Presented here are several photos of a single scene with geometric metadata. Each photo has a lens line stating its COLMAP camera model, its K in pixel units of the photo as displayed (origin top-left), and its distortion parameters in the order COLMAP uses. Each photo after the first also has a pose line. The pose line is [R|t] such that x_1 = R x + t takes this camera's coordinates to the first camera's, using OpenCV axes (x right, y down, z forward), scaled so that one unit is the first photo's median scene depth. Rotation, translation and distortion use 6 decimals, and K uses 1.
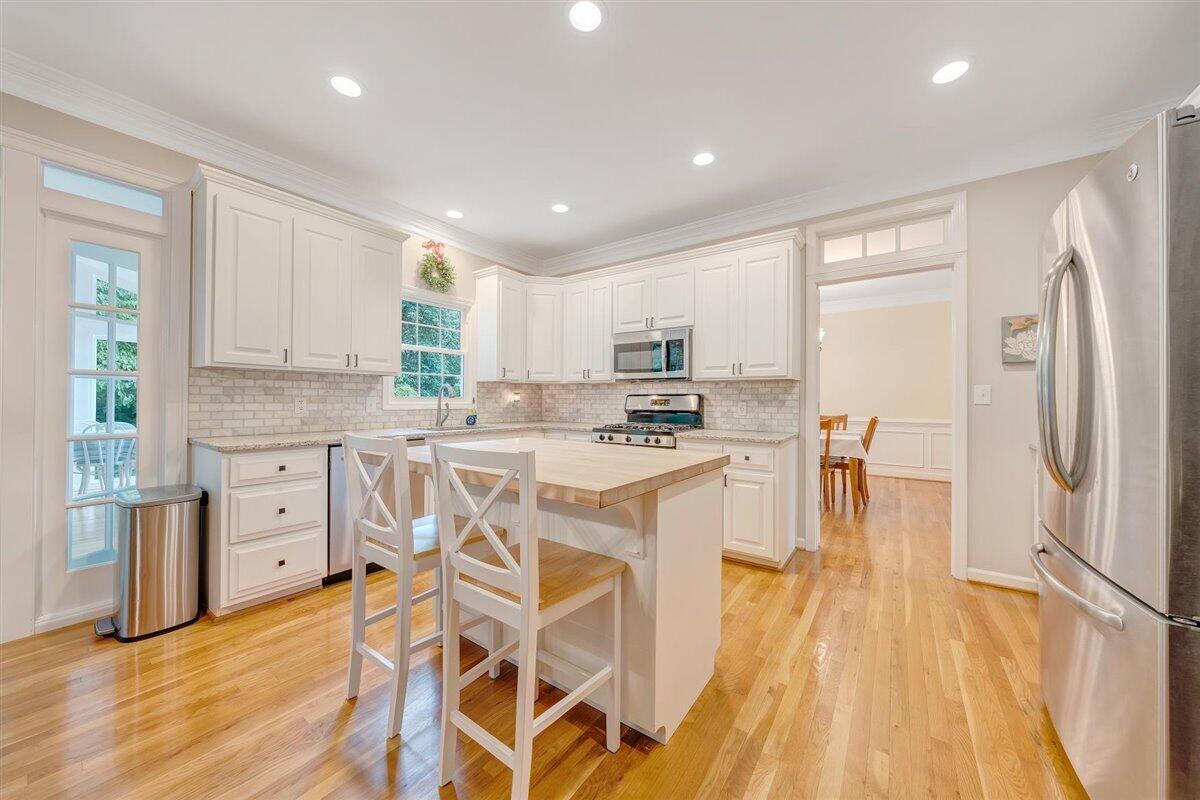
lens RADIAL K [[410.8, 0, 600.3], [0, 410.8, 399.9], [0, 0, 1]] dist [-0.004354, 0.000016]
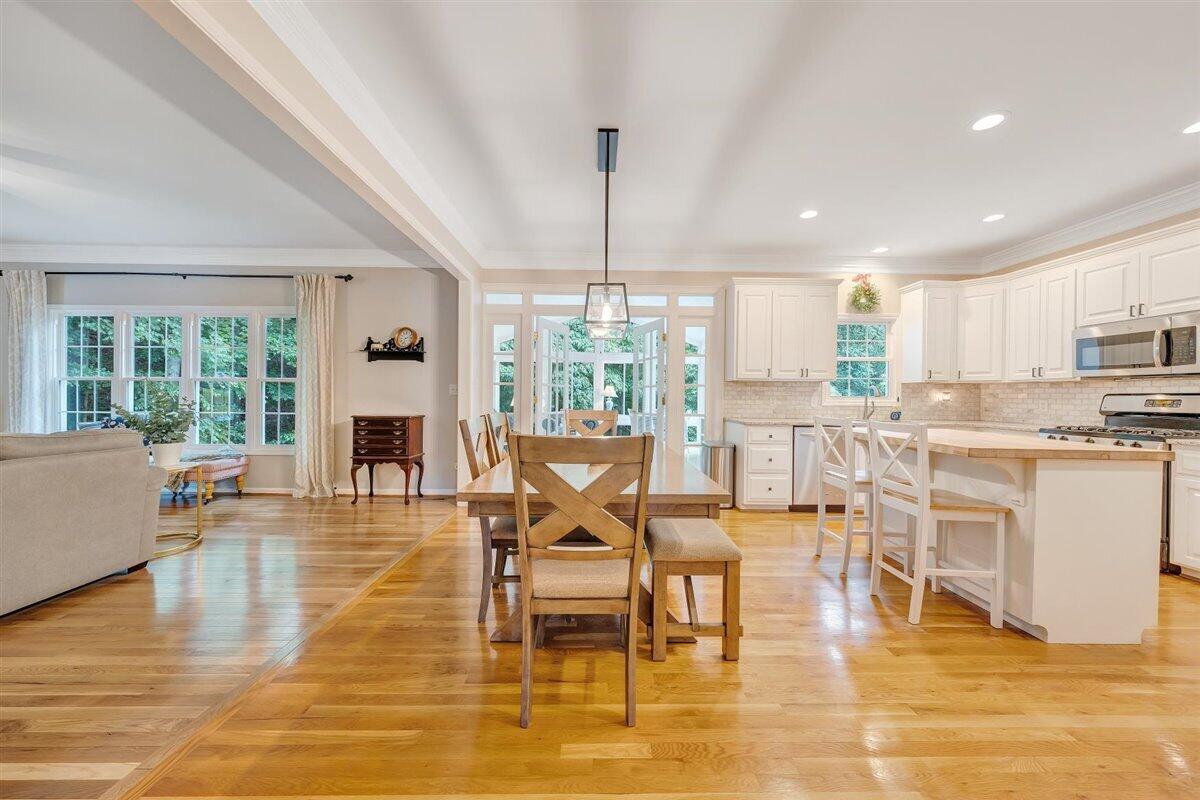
lens RADIAL K [[410.8, 0, 602.9], [0, 410.8, 398.2], [0, 0, 1]] dist [-0.004354, 0.000016]
pose [[0.595883, 0.004484, -0.803059, 0.149952], [-0.004768, 0.999987, 0.002045, -0.000353], [0.803057, 0.002610, 0.595896, -0.434703]]
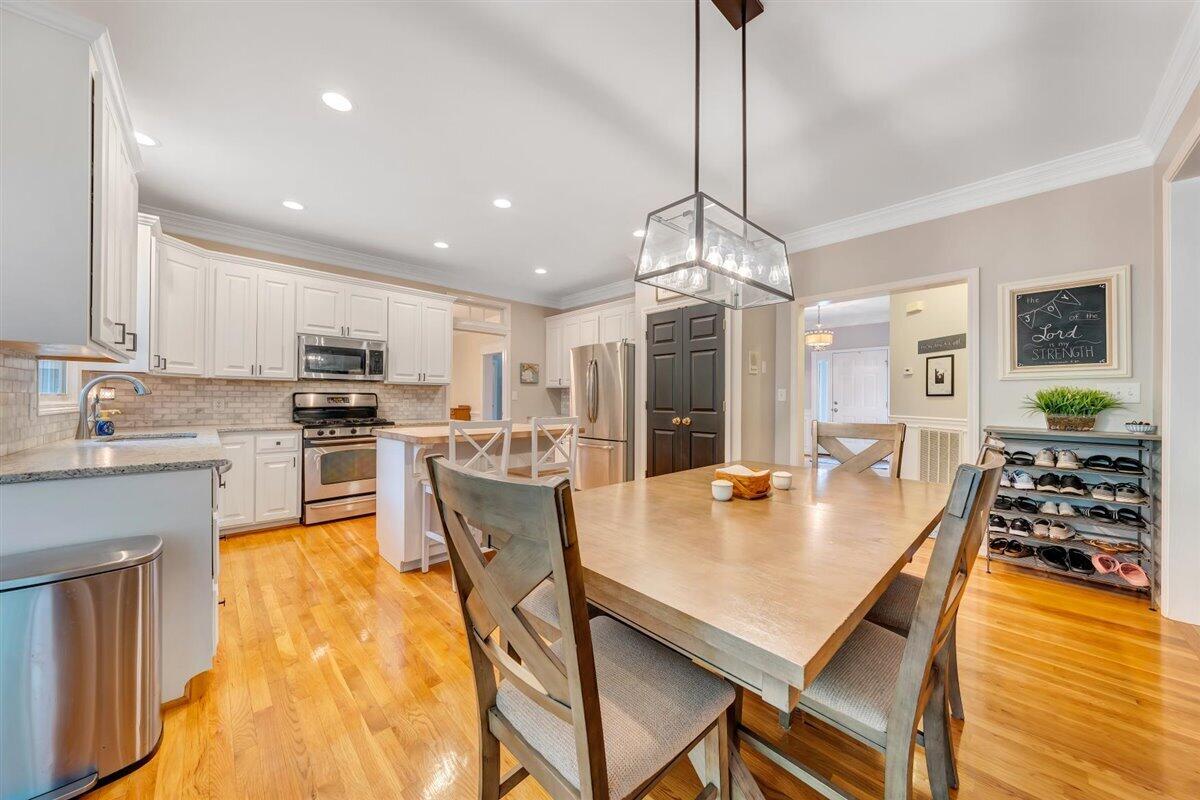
lens RADIAL K [[410.8, 0, 603.2], [0, 410.8, 398.1], [0, 0, 1]] dist [-0.004354, 0.000016]
pose [[0.179339, -0.001665, 0.983786, -0.941726], [-0.004593, 0.999986, 0.002530, -0.006059], [-0.983777, -0.004972, 0.179329, 0.082439]]
